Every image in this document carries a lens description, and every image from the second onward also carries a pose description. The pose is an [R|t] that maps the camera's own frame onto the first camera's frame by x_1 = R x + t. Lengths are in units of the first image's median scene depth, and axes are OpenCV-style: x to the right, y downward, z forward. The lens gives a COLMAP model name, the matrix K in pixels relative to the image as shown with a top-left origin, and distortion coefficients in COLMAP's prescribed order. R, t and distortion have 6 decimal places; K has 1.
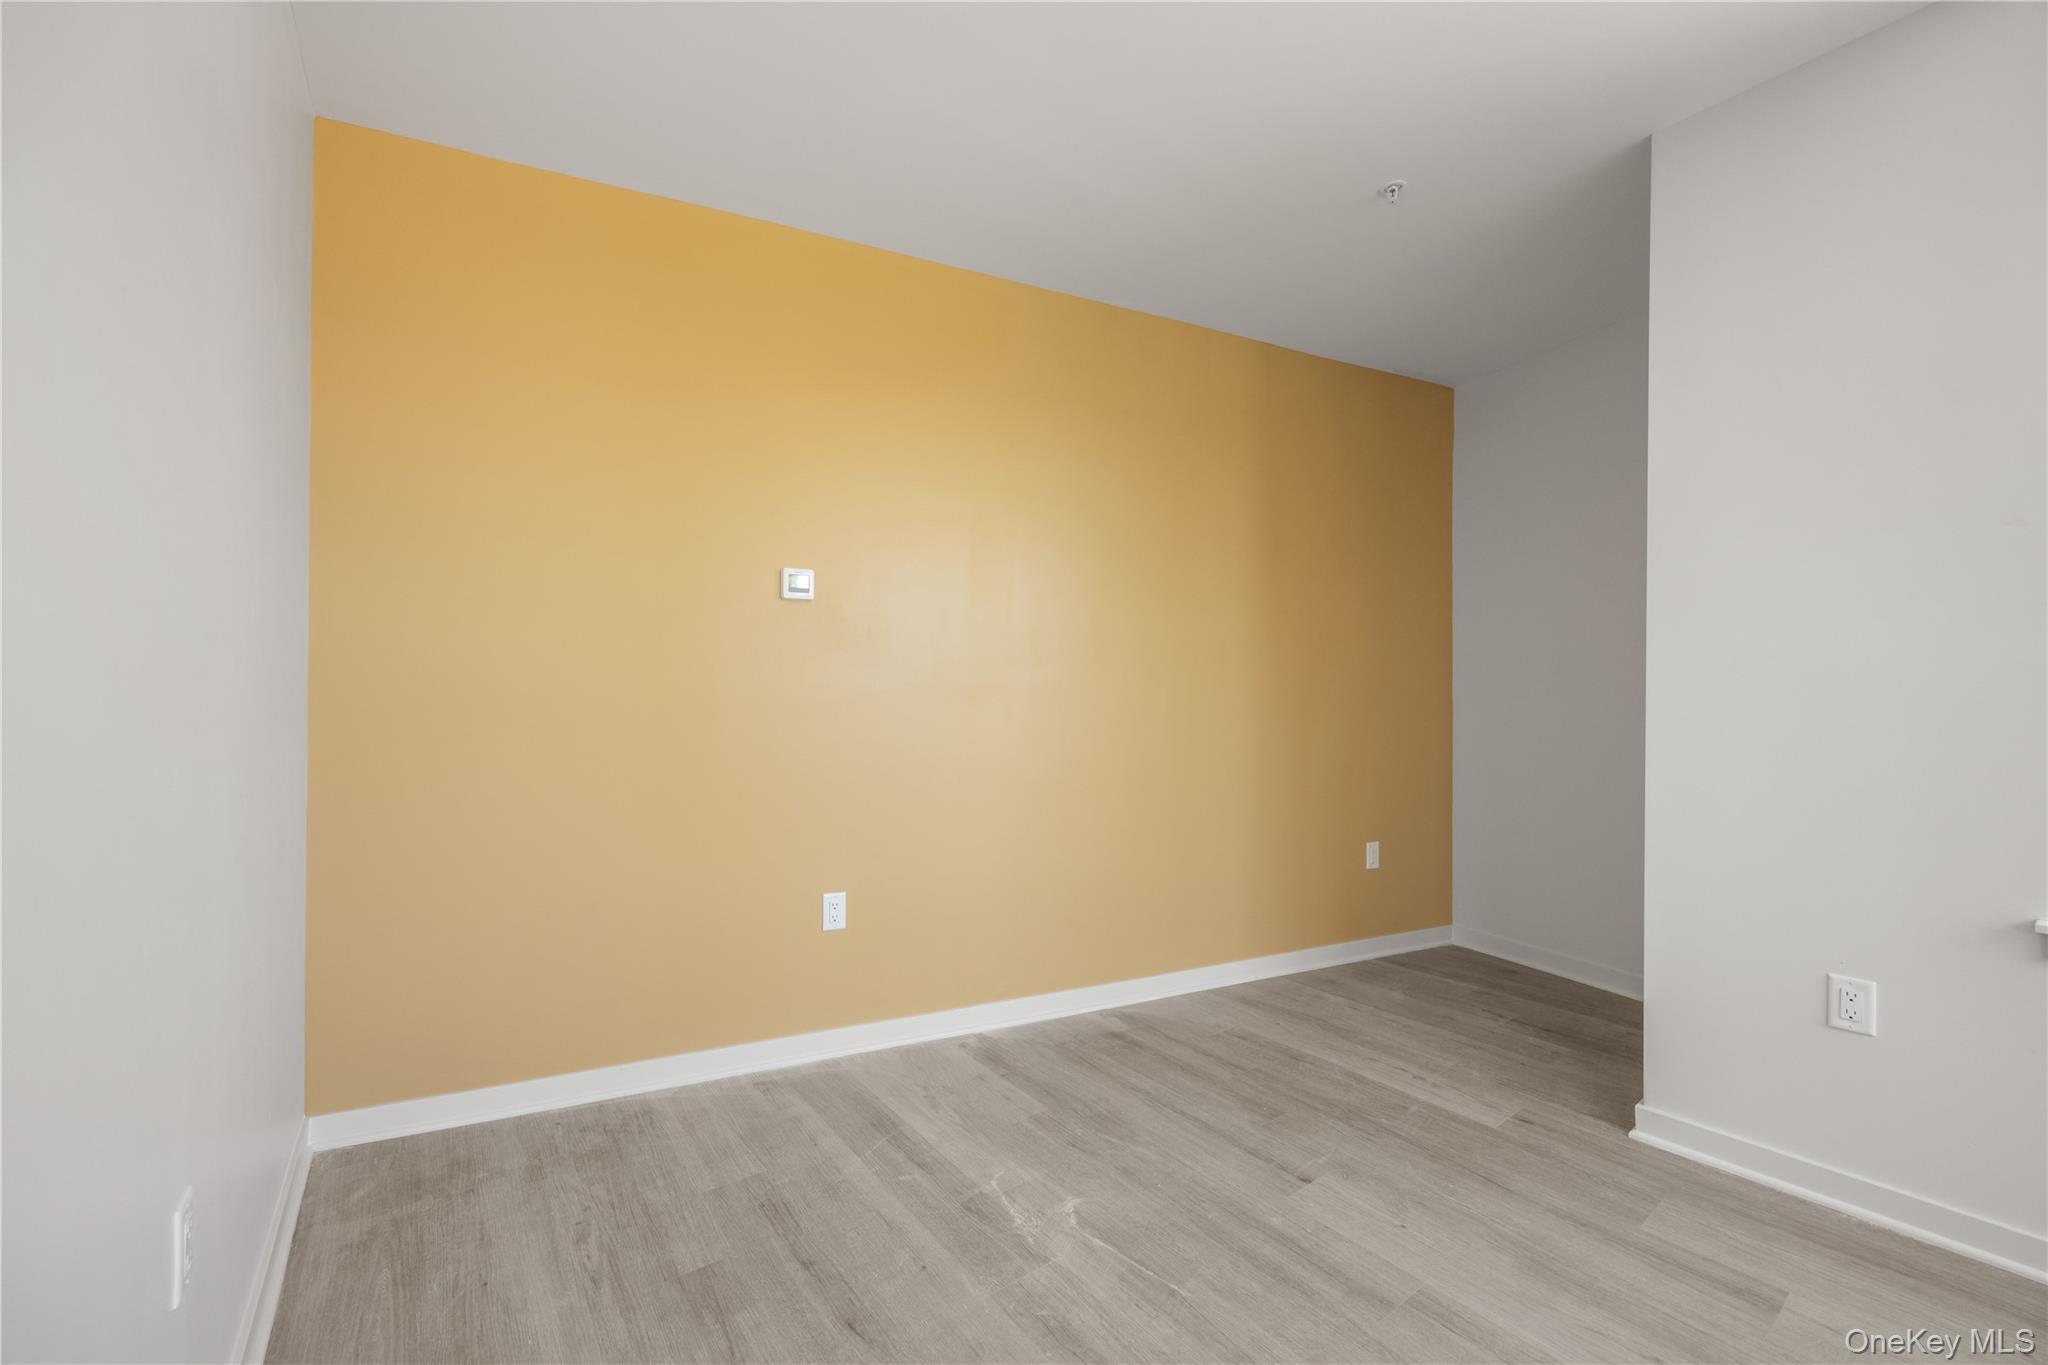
lens RADIAL K [[788.5, 0, 1030.4], [0, 788.5, 683.8], [0, 0, 1]] dist [-0.001590, -0.000048]
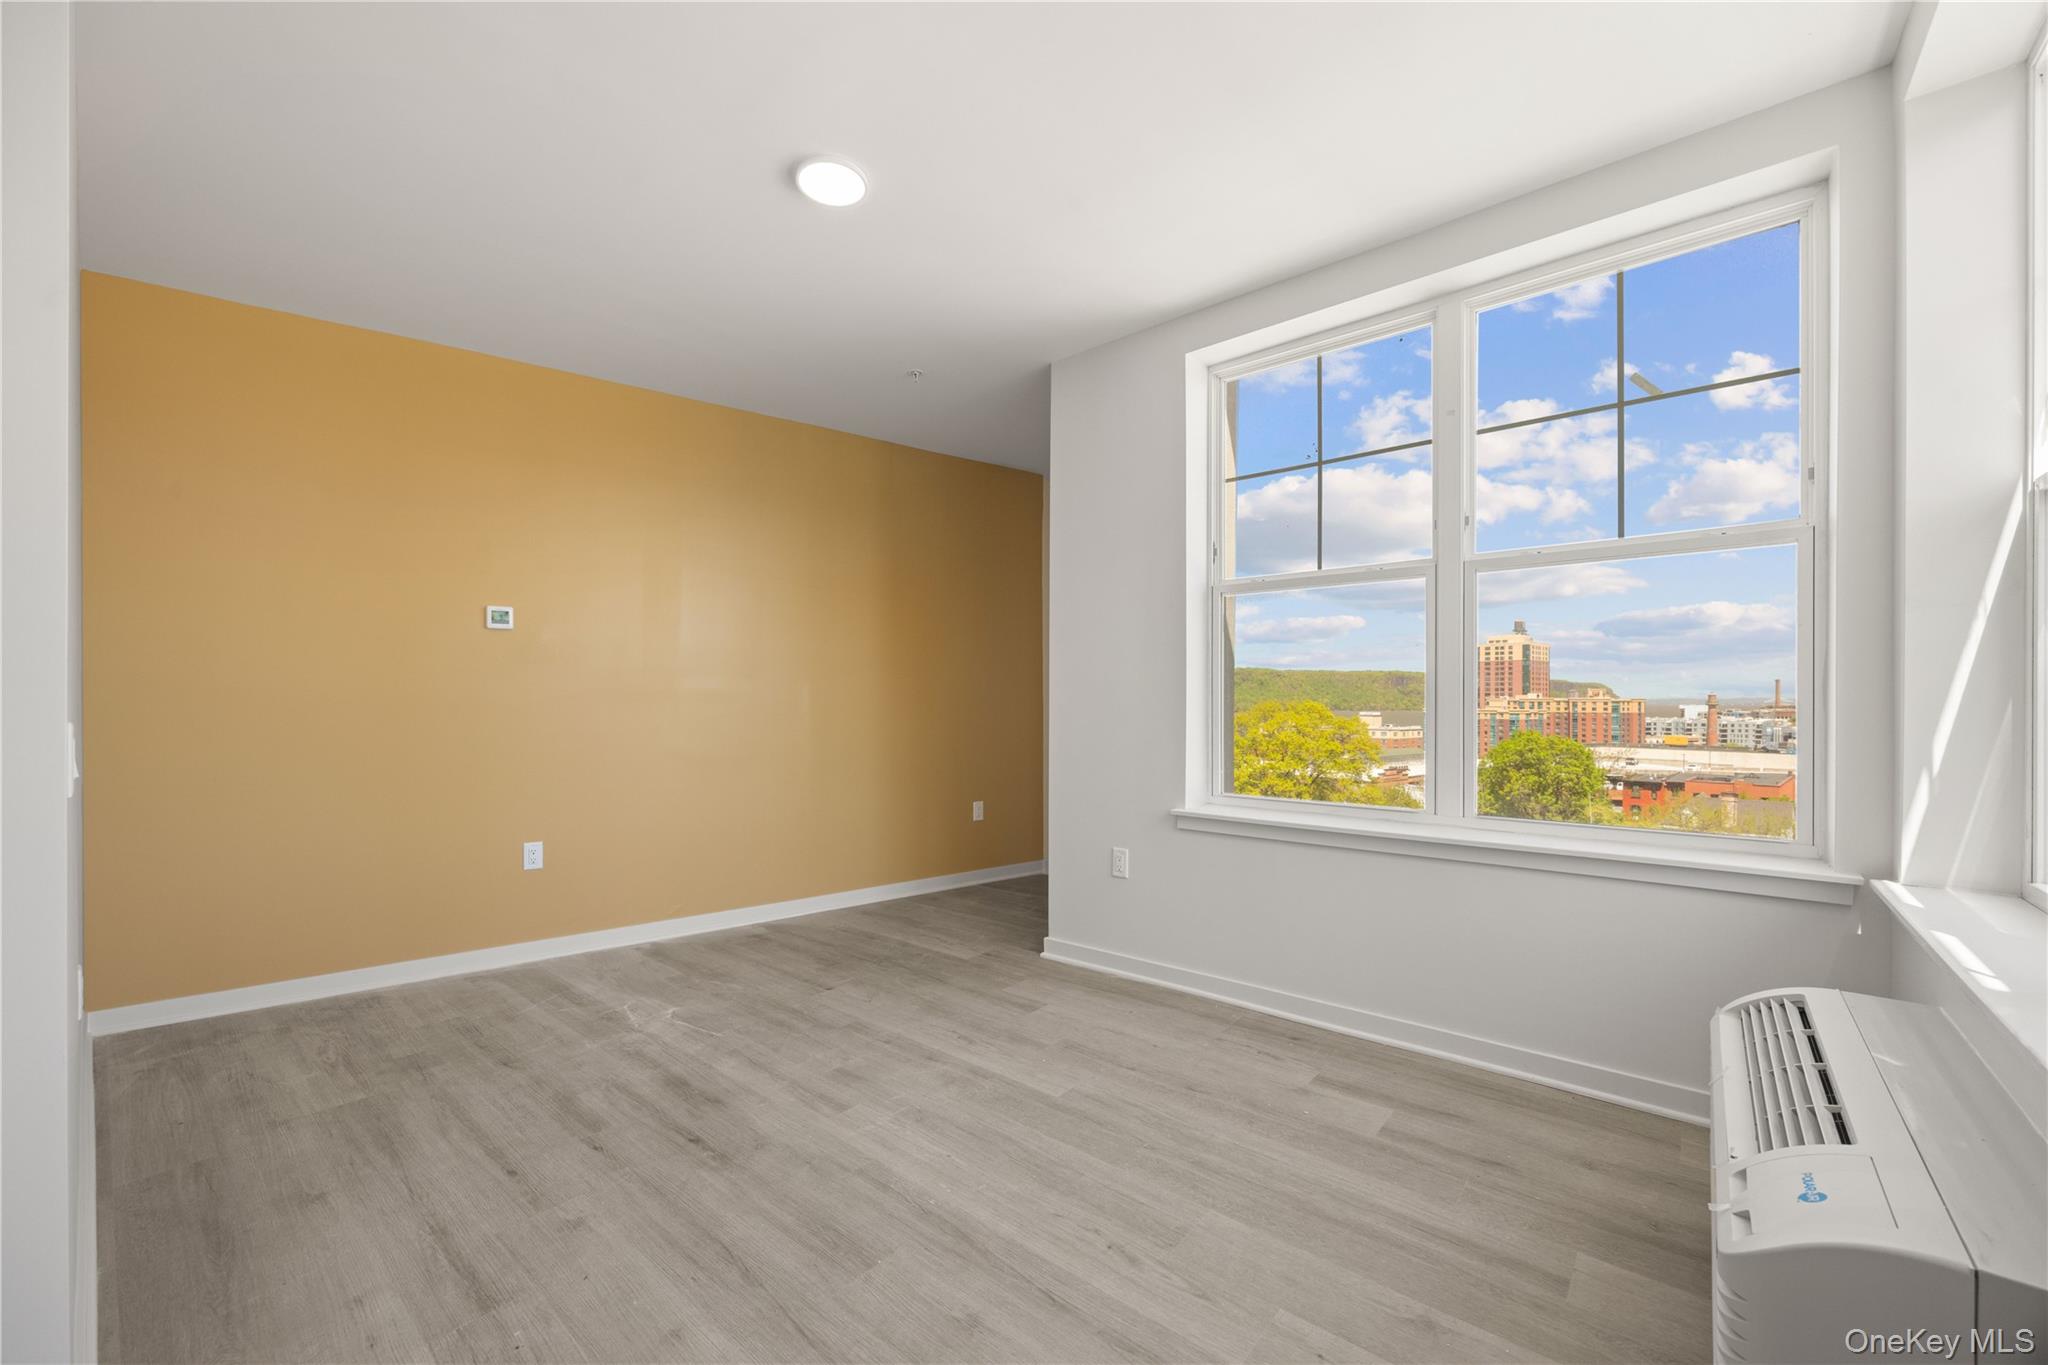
lens RADIAL K [[788.5, 0, 1017.7], [0, 788.5, 693.8], [0, 0, 1]] dist [-0.001590, -0.000048]
pose [[0.977081, -0.004223, 0.212827, 0.339424], [0.001774, 0.999930, 0.011695, -0.009561], [-0.212861, -0.011049, 0.977020, -0.615189]]
